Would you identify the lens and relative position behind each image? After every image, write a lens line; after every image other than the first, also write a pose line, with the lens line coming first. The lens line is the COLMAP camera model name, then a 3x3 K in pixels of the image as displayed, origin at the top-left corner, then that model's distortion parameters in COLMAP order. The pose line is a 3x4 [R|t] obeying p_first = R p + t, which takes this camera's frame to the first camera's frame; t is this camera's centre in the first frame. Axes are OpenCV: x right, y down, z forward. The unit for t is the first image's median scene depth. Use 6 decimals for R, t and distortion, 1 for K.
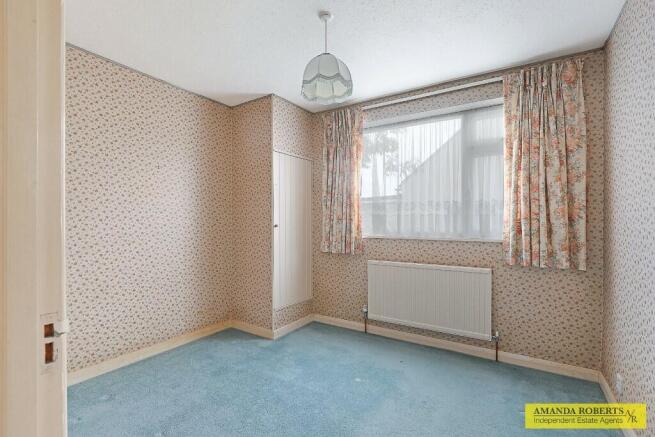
lens RADIAL K [[307.9, 0, 327.5], [0, 307.9, 218.5], [0, 0, 1]] dist [0.000151, 0.000390]
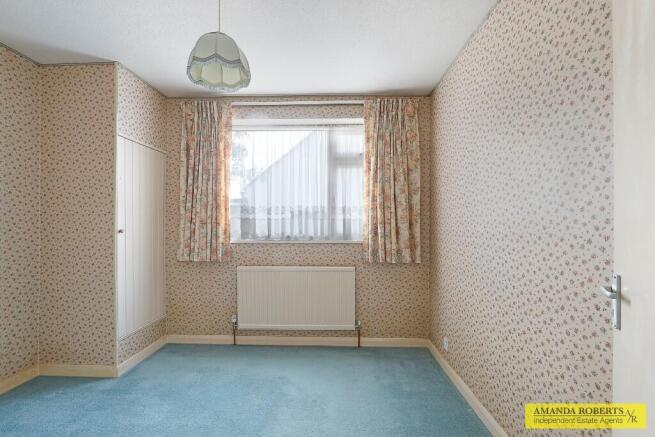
lens RADIAL K [[305.7, 0, 326.6], [0, 305.7, 221.8], [0, 0, 1]] dist [-0.011395, 0.007440]
pose [[0.859625, 0.004995, 0.510902, -0.124975], [-0.004099, 0.999987, -0.002881, -0.000076], [-0.510910, 0.000383, 0.859634, 0.073809]]
